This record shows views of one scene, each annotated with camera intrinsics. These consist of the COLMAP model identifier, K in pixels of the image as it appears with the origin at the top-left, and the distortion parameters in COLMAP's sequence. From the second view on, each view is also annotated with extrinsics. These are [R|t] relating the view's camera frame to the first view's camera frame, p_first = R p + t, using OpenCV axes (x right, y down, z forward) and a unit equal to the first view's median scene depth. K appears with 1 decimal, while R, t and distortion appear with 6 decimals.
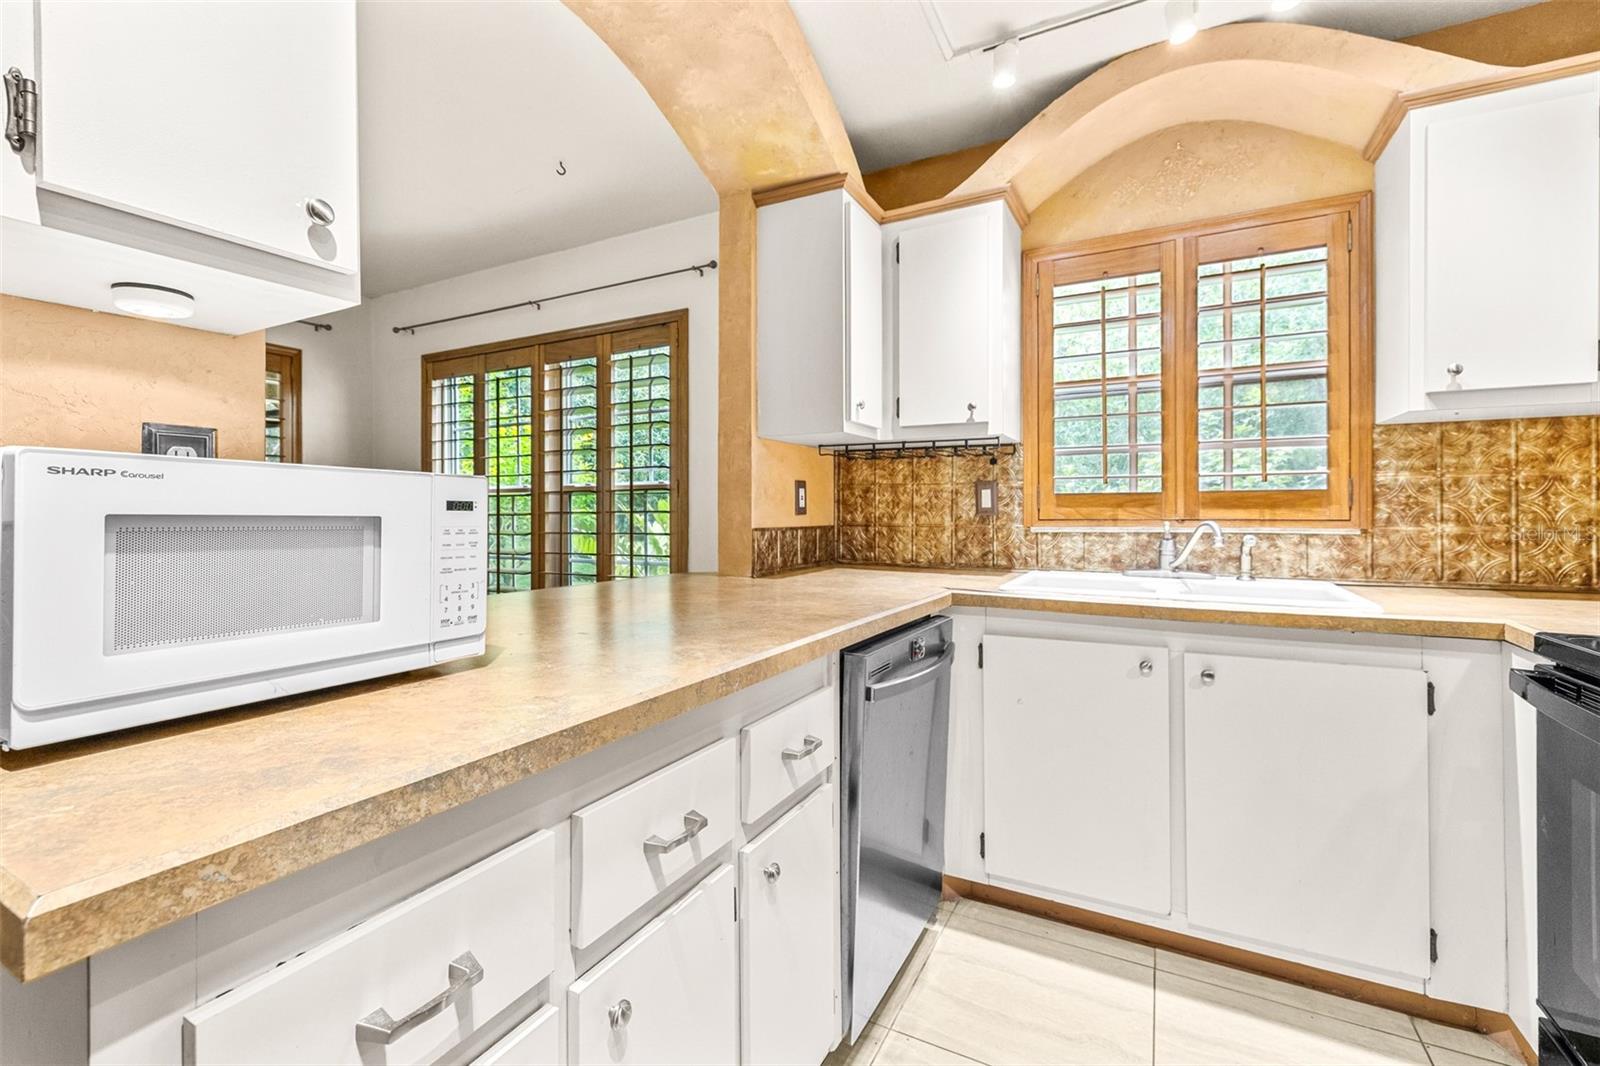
lens RADIAL K [[696.2, 0, 793.7], [0, 696.2, 510.8], [0, 0, 1]] dist [-0.002599, 0.001383]
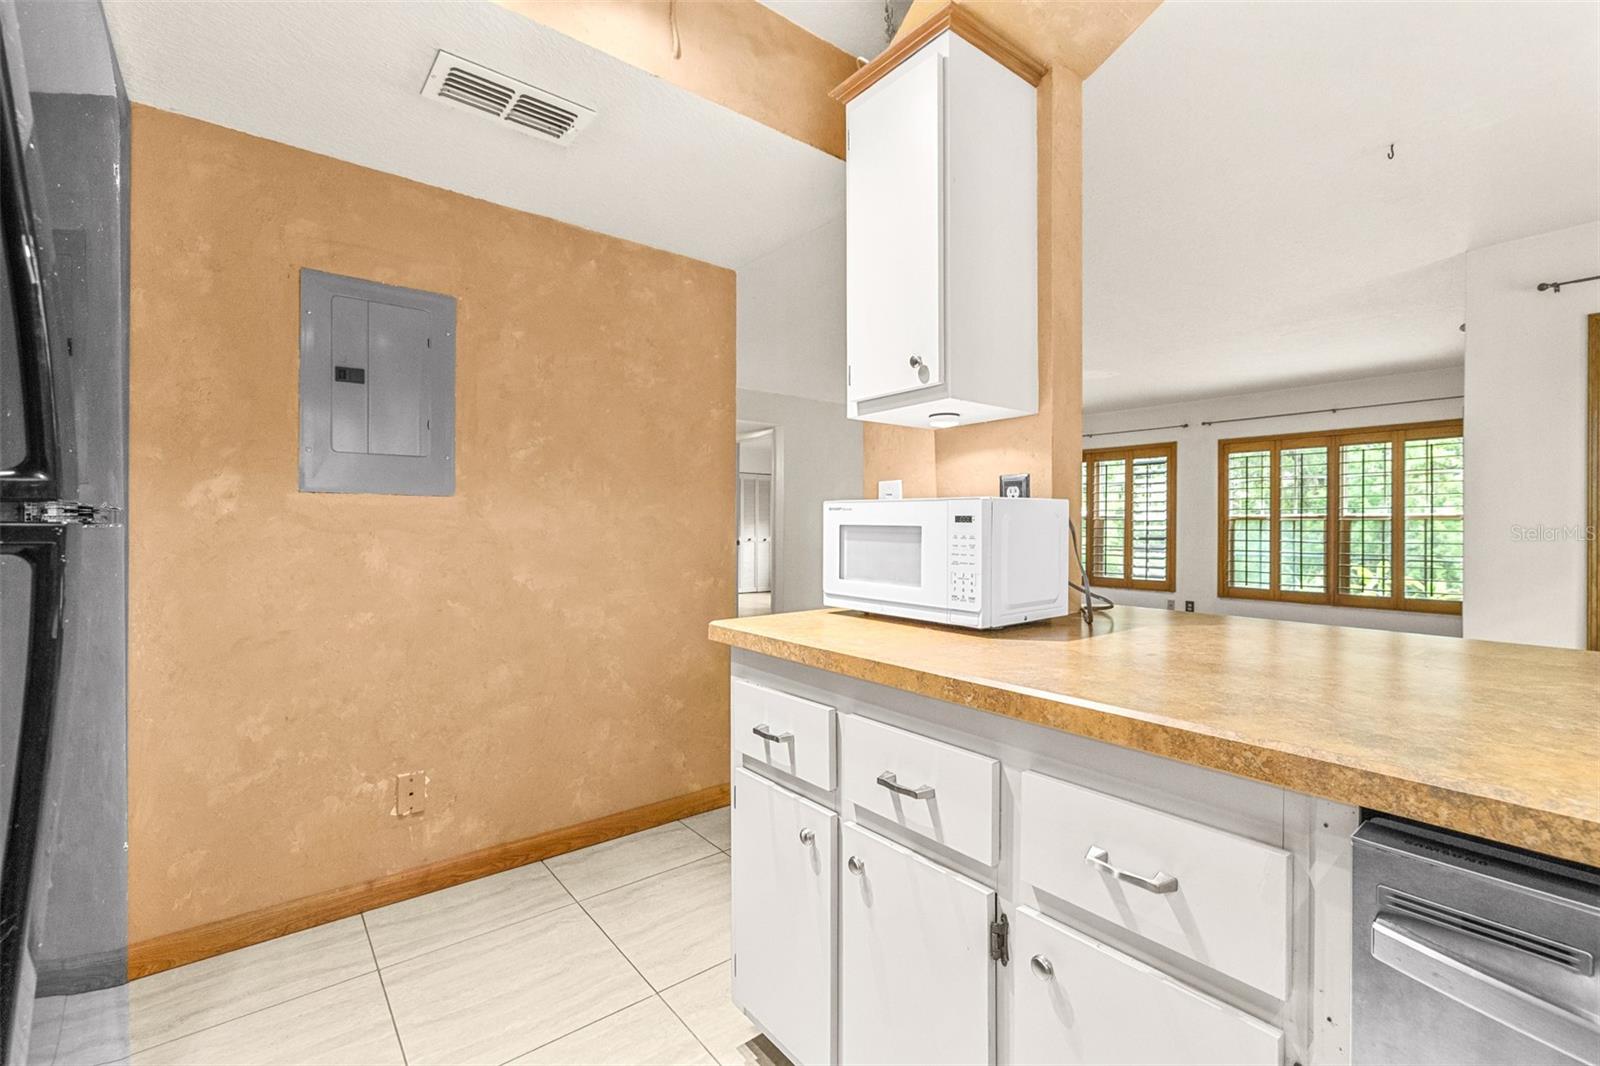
lens RADIAL K [[696.2, 0, 795.5], [0, 696.2, 525.7], [0, 0, 1]] dist [-0.002599, 0.001383]
pose [[-0.396129, -0.001549, -0.918193, 0.409007], [-0.002039, 0.999998, -0.000808, 0.003286], [0.918192, 0.001552, -0.396132, 0.518326]]
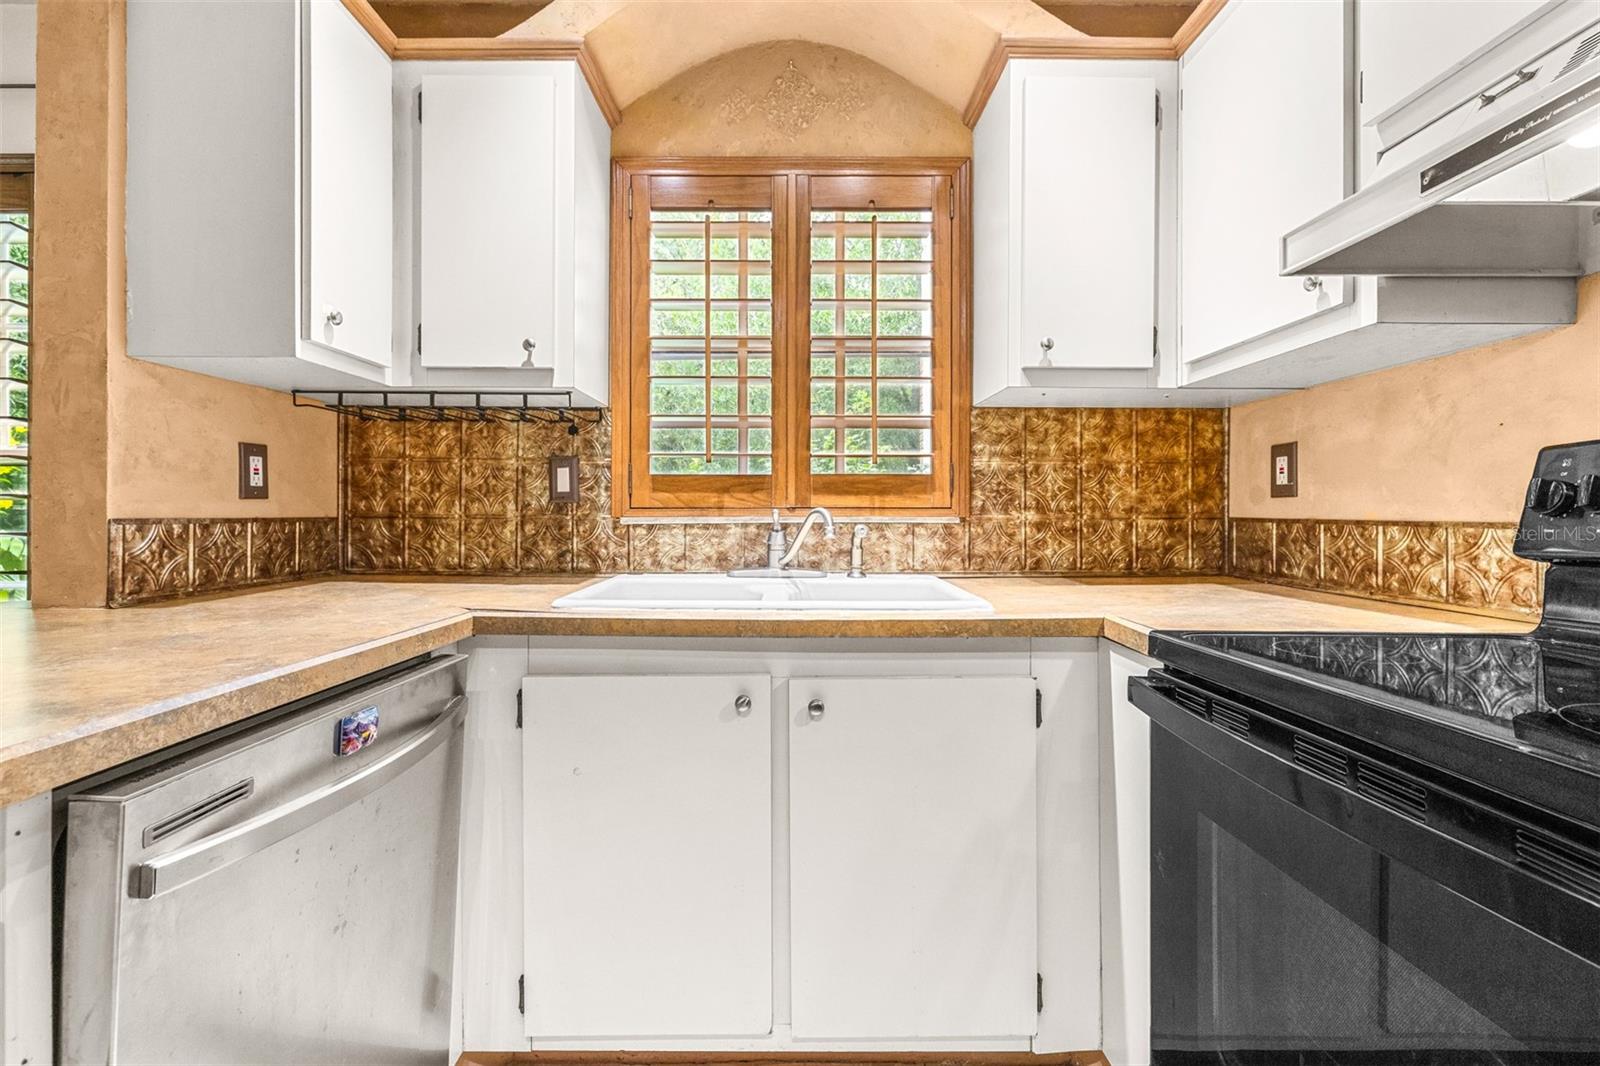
lens RADIAL K [[696.2, 0, 799.1], [0, 696.2, 511.2], [0, 0, 1]] dist [-0.002599, 0.001383]
pose [[0.876821, 0.003929, 0.480801, 0.160070], [-0.004005, 0.999992, -0.000869, 0.017772], [-0.480800, -0.001164, 0.876829, 0.258250]]
